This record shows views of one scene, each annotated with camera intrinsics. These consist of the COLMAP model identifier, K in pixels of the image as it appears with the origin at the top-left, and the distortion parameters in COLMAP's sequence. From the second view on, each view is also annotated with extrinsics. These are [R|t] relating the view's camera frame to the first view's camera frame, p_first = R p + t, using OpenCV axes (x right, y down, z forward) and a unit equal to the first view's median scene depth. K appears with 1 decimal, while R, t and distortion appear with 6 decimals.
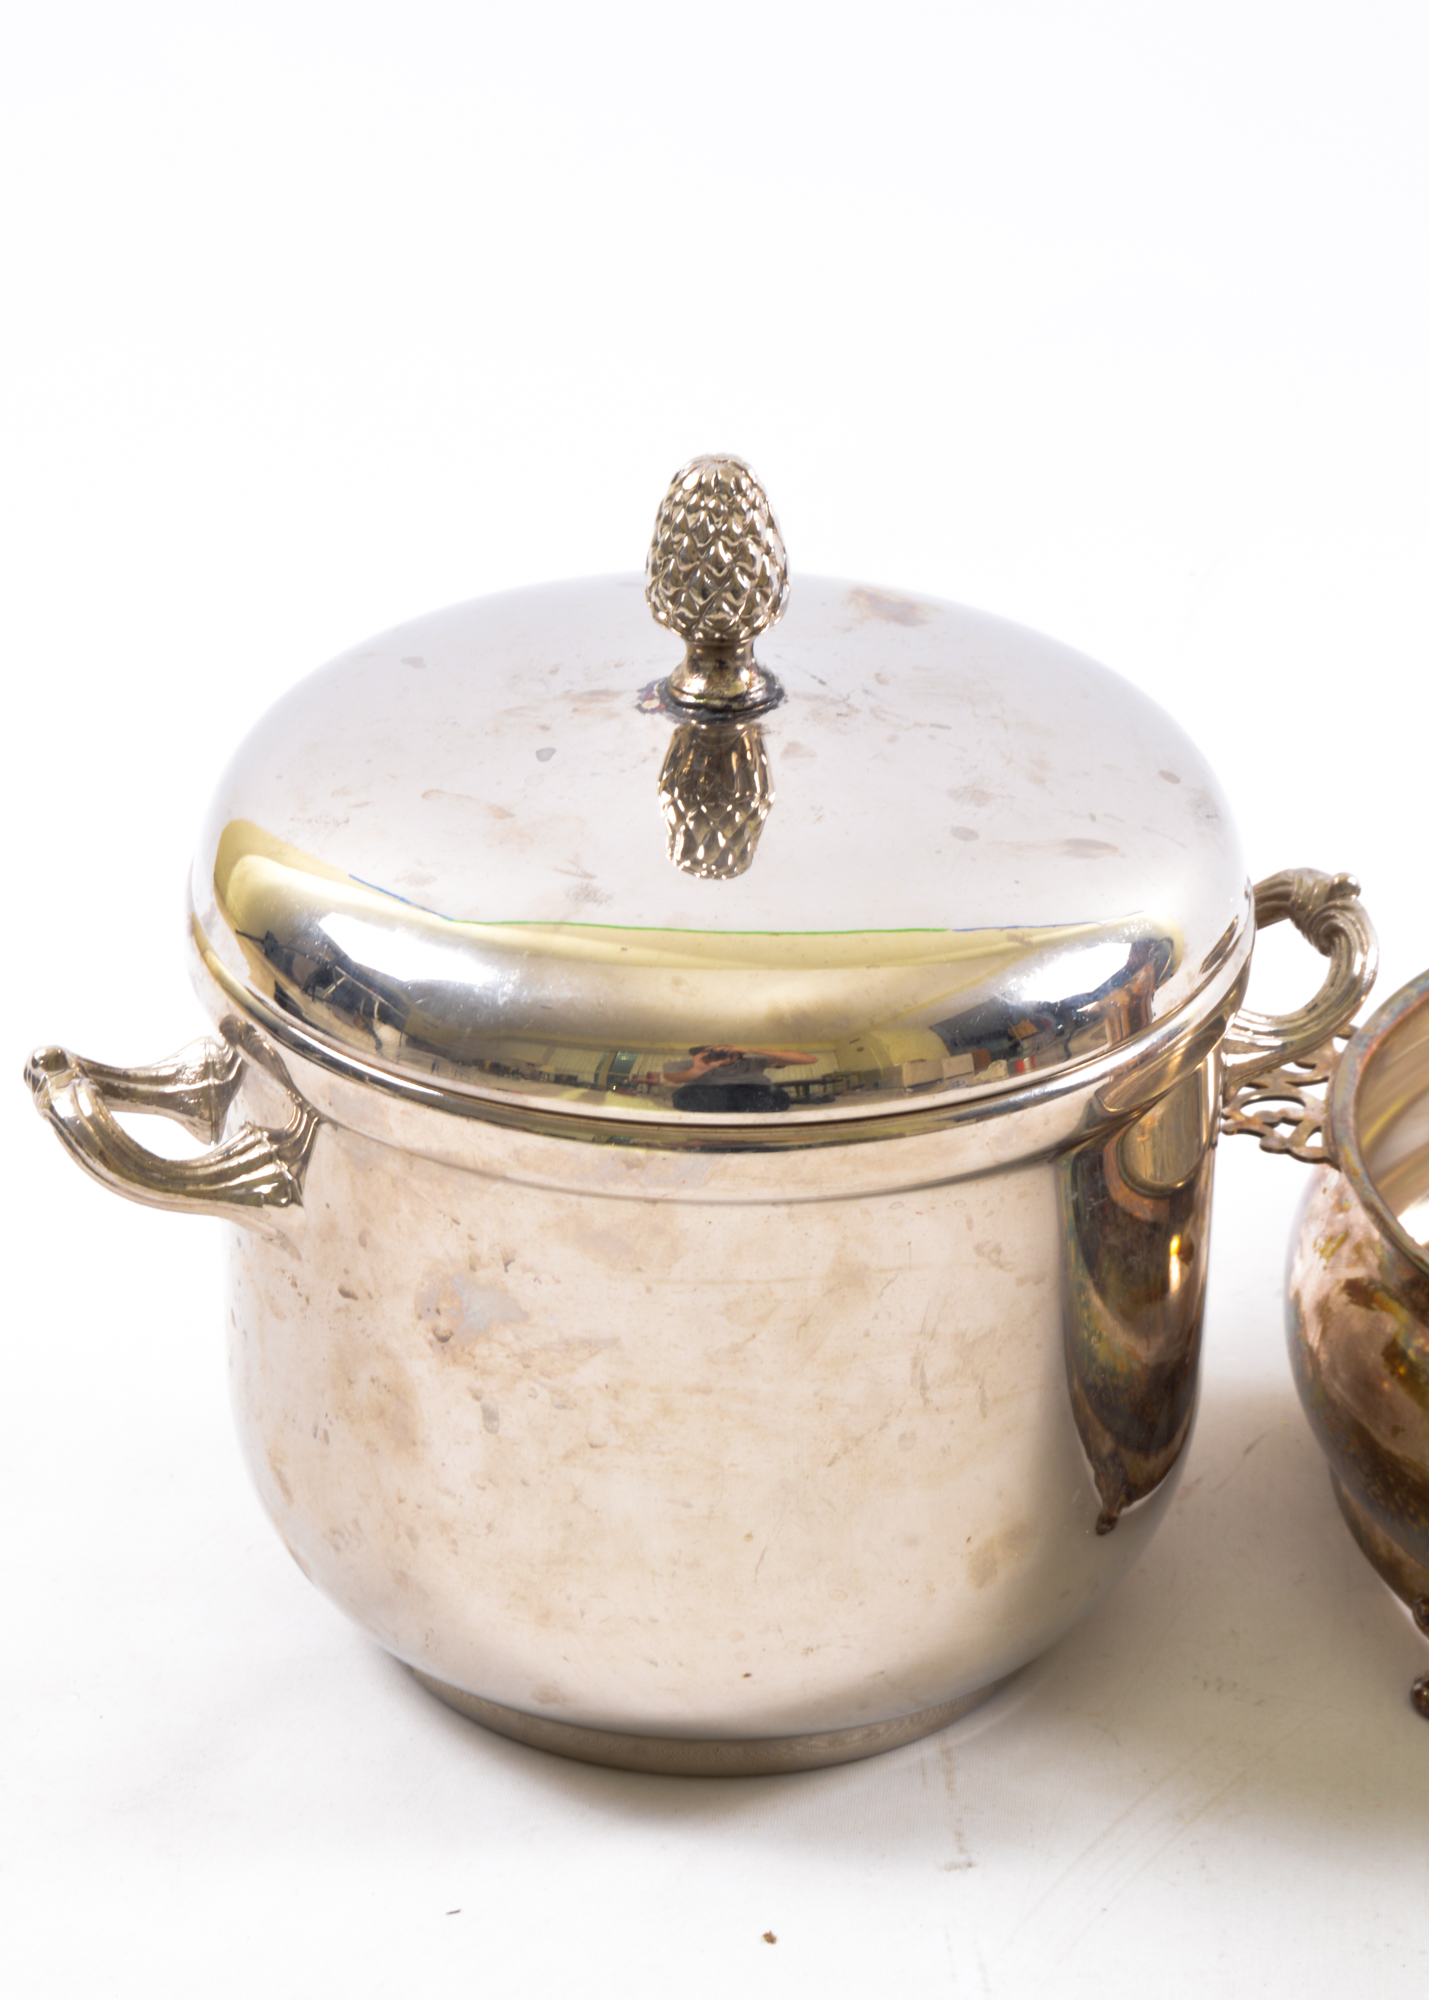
lens RADIAL K [[5023.3, 0, 712.4], [0, 5023.3, 996.7], [0, 0, 1]] dist [0.120519, 0.000000]
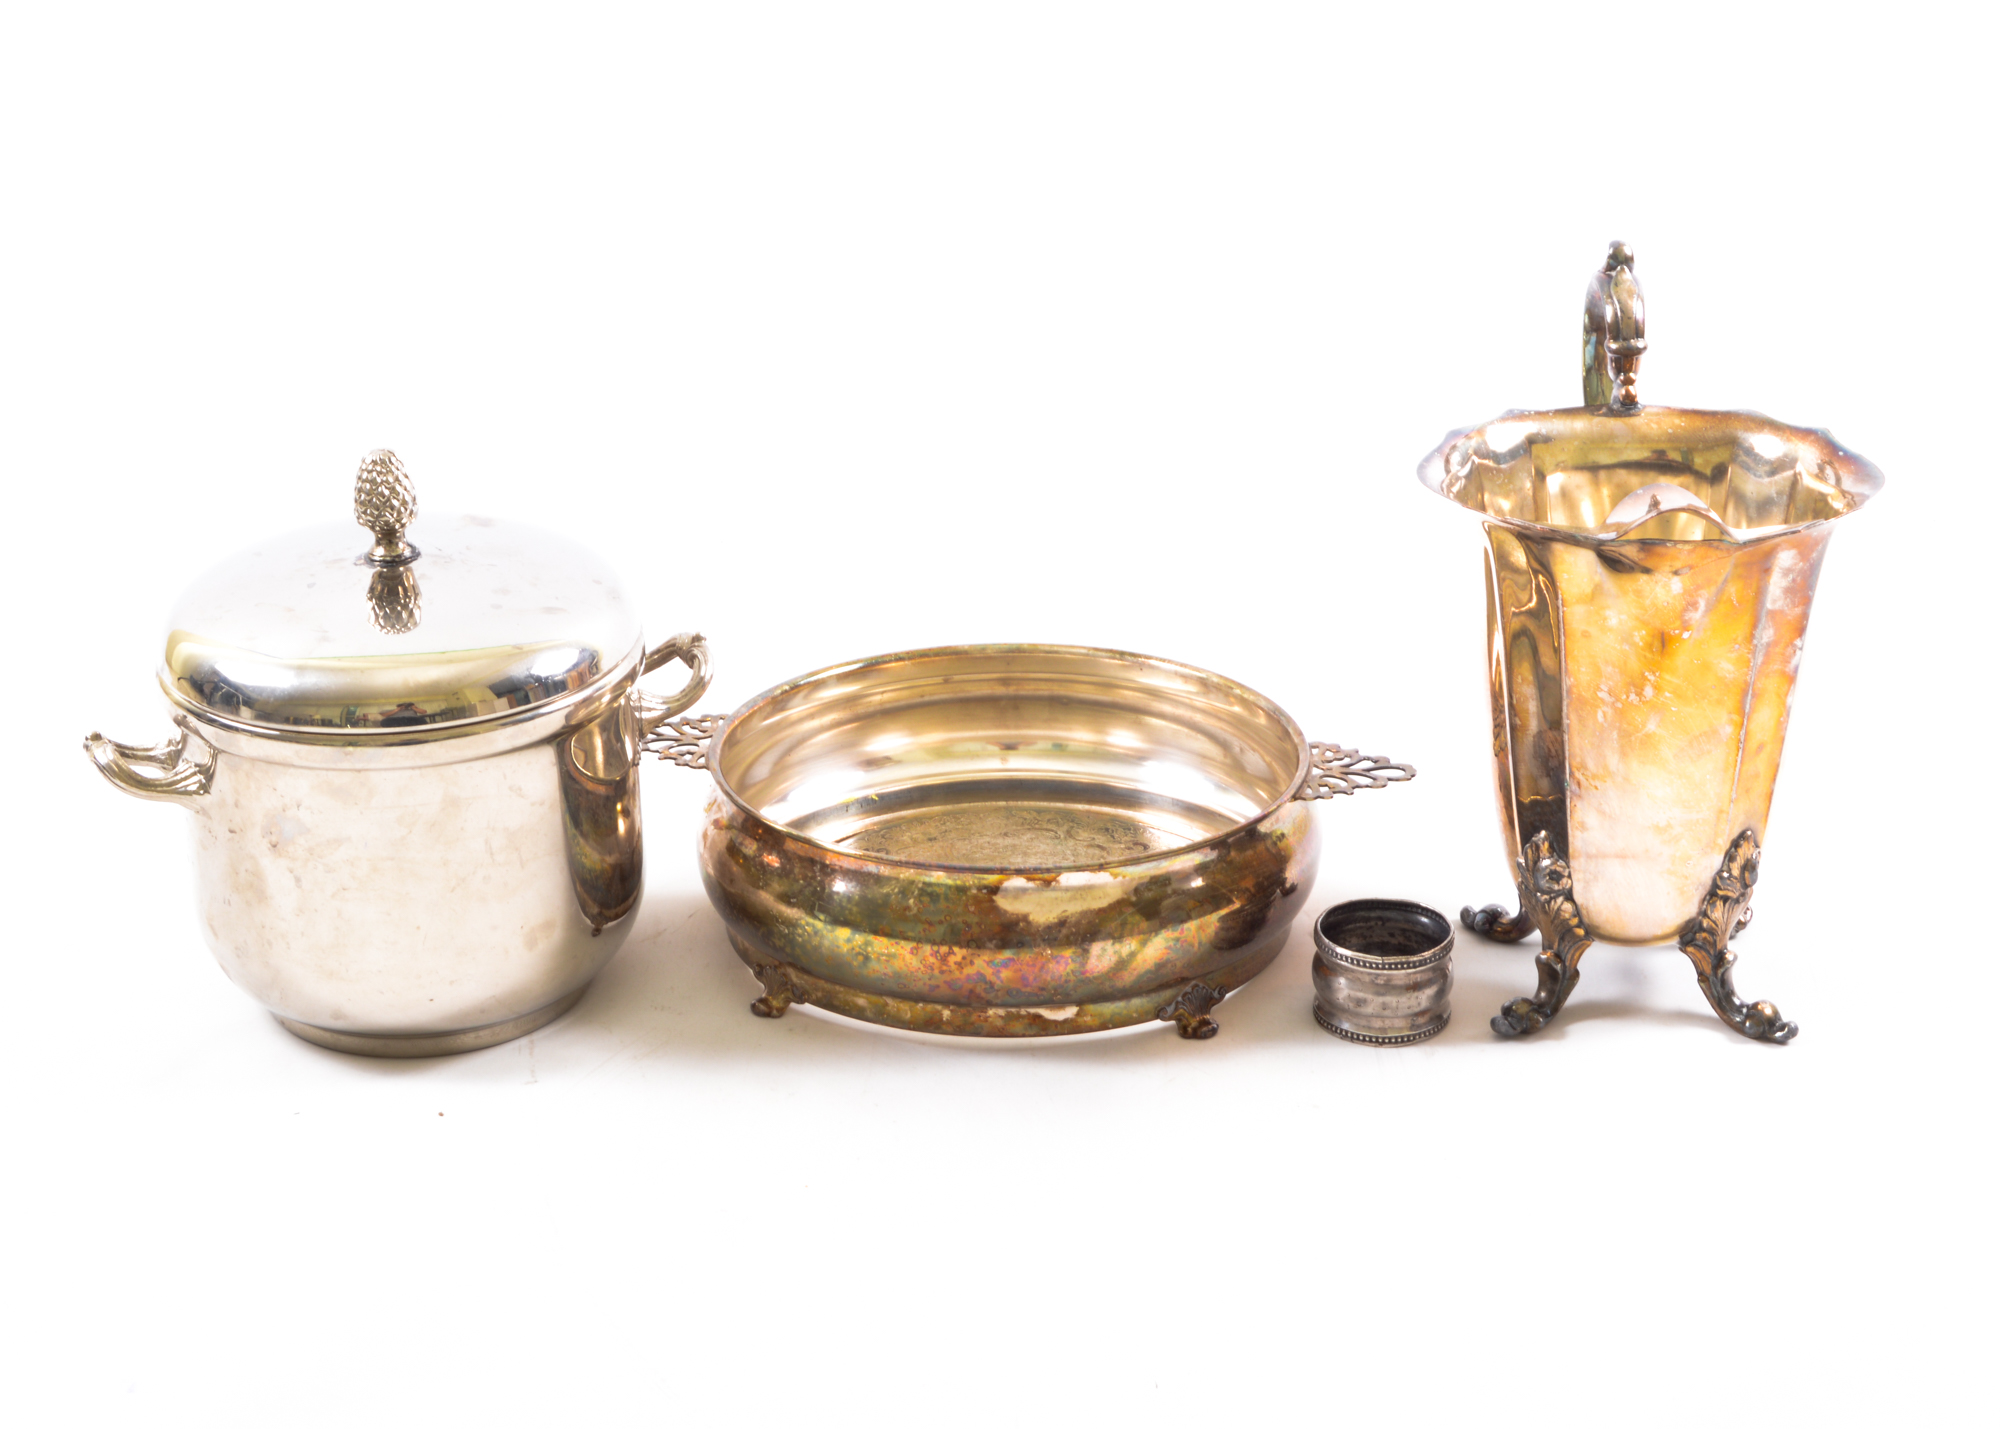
lens RADIAL K [[3650.0, 0, 1000.1], [0, 3650.0, 717.2], [0, 0, 1]] dist [-0.003496, 0.000000]
pose [[0.996436, -0.058325, 0.060944, 0.167655], [0.063500, 0.994205, -0.086743, 0.168195], [-0.055532, 0.090304, 0.994365, -0.615299]]
